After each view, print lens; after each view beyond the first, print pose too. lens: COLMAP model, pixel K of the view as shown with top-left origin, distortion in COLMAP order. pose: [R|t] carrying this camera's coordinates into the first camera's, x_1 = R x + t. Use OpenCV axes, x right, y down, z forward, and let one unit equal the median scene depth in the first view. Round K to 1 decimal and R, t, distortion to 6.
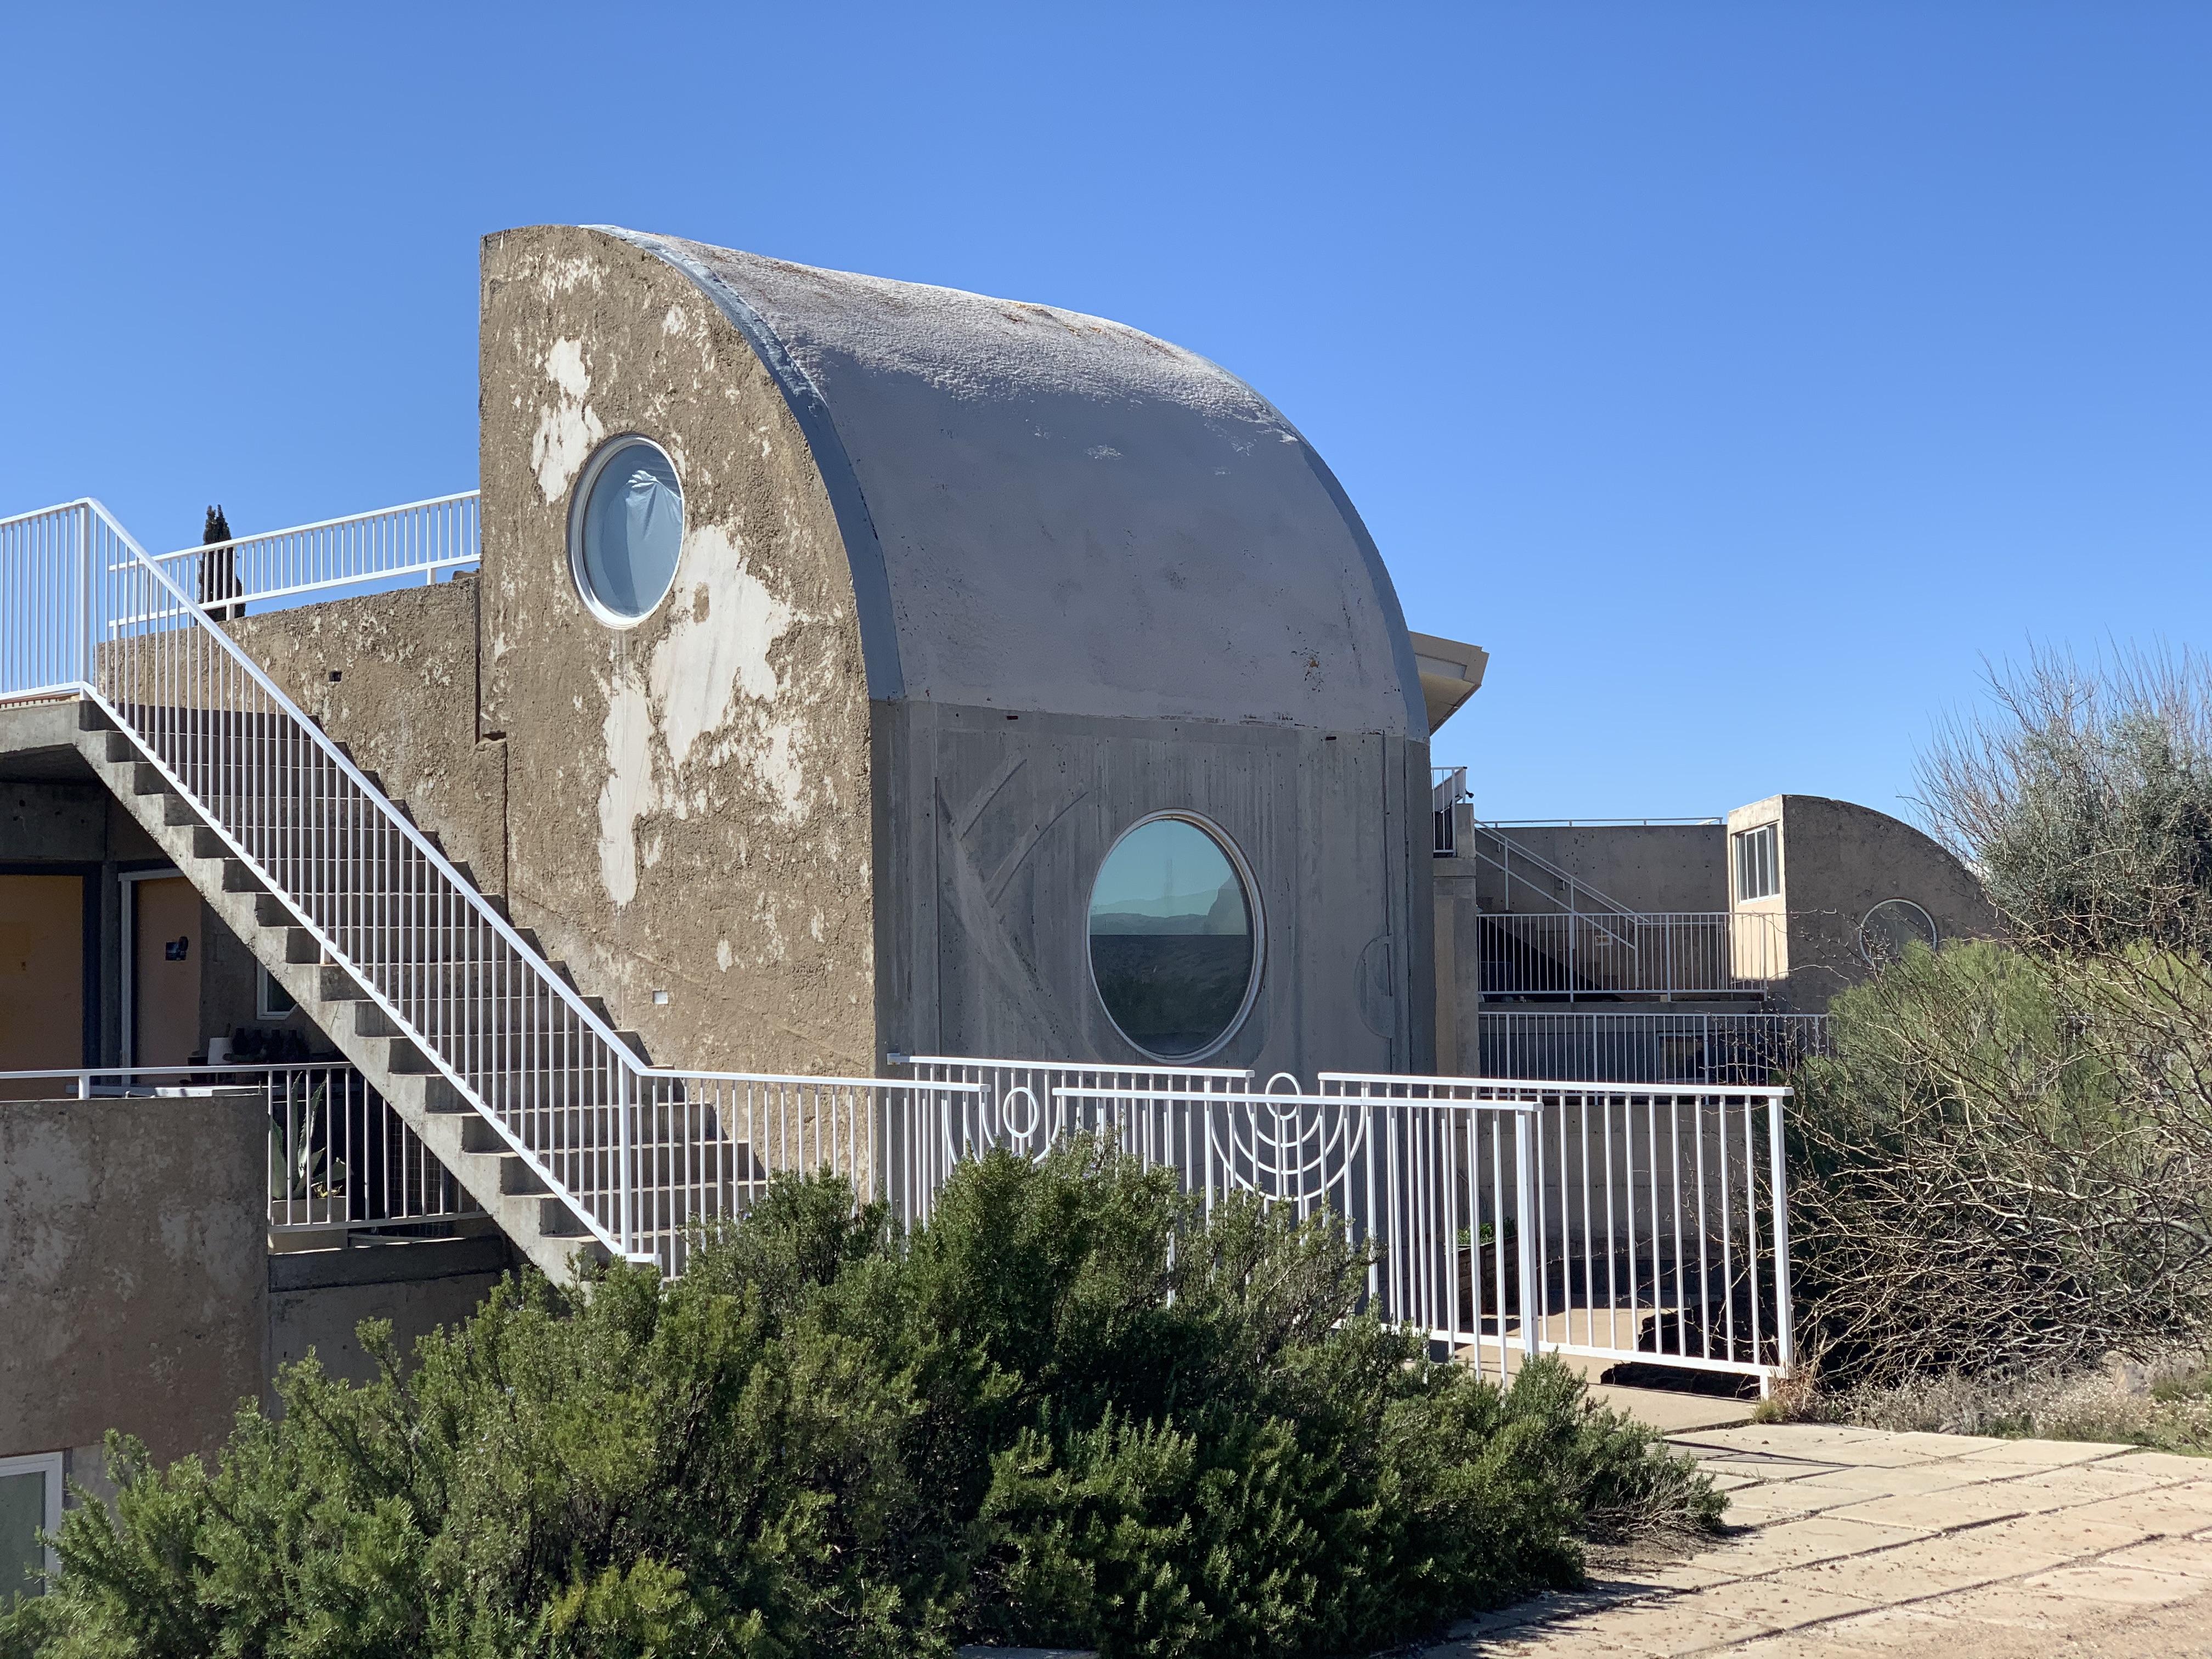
lens RADIAL K [[3332.3, 0, 1106.0], [0, 3332.3, 829.5], [0, 0, 1]] dist [0.020880, -0.062060]
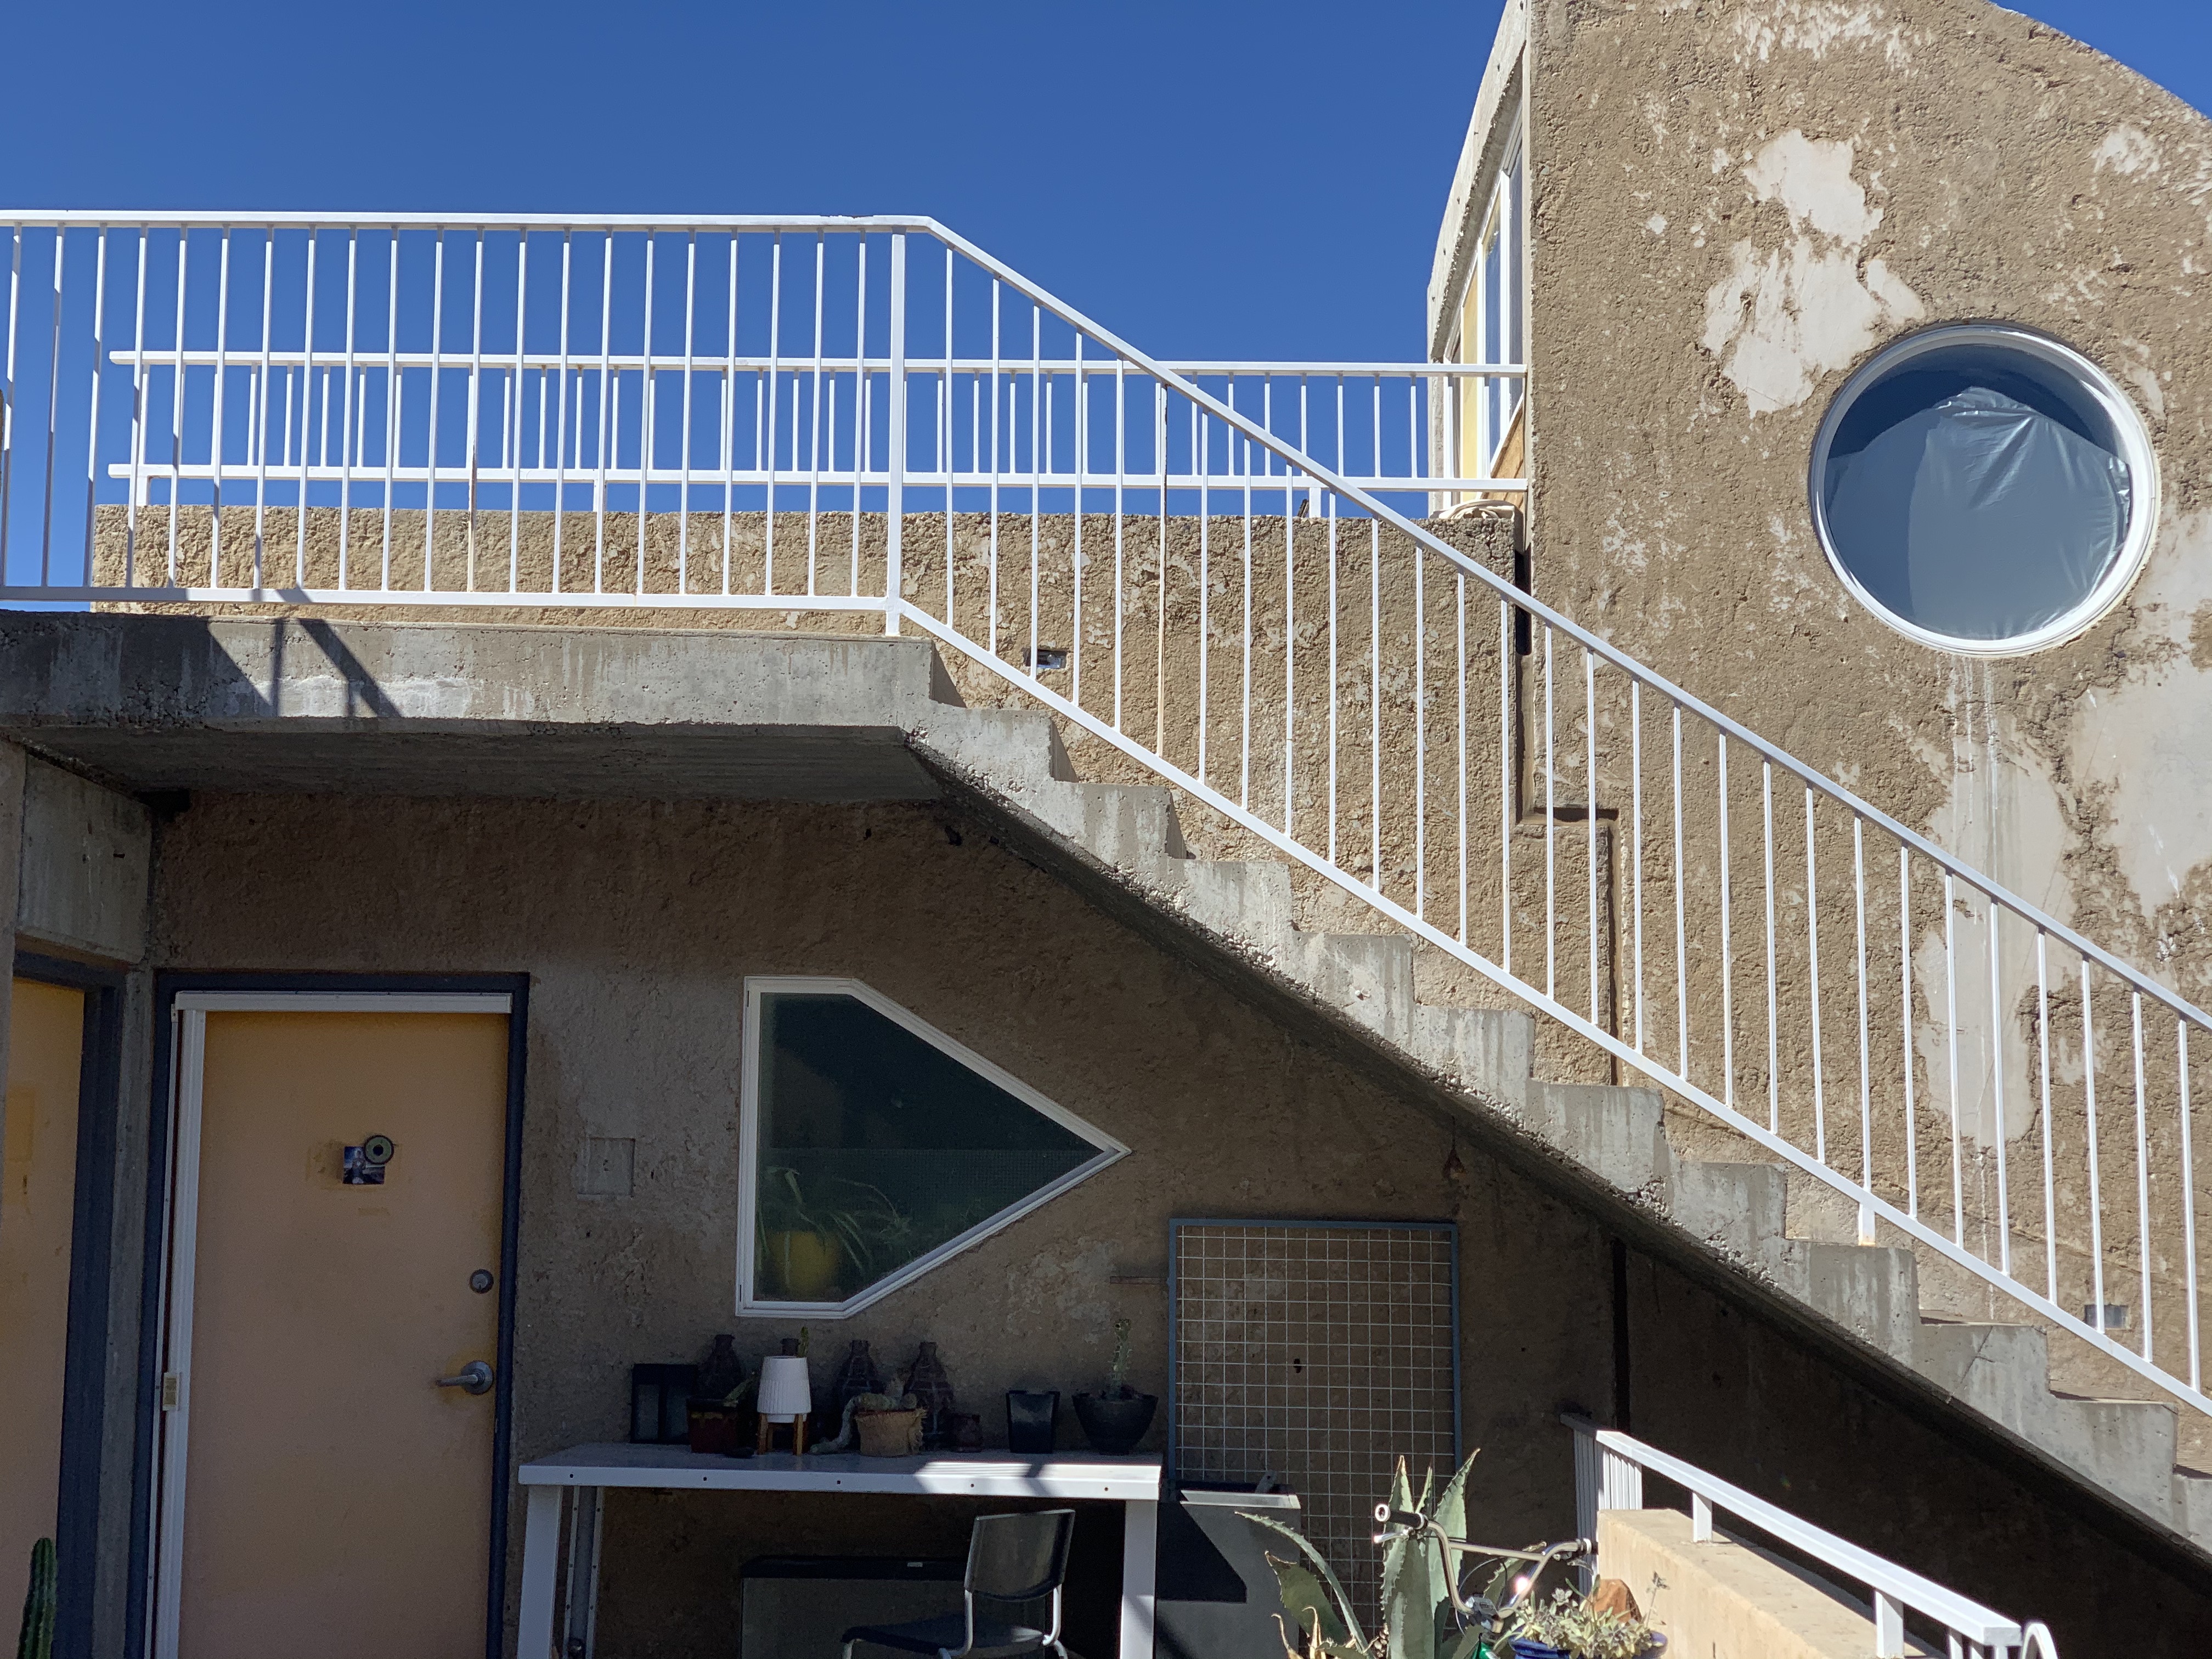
lens RADIAL K [[3274.6, 0, 1106.0], [0, 3274.6, 829.5], [0, 0, 1]] dist [0.025883, -0.046038]
pose [[0.737872, 0.112762, 0.665455, -0.566714], [-0.063938, 0.993189, -0.097401, 0.029959], [-0.671906, 0.029321, 0.740056, 0.624999]]
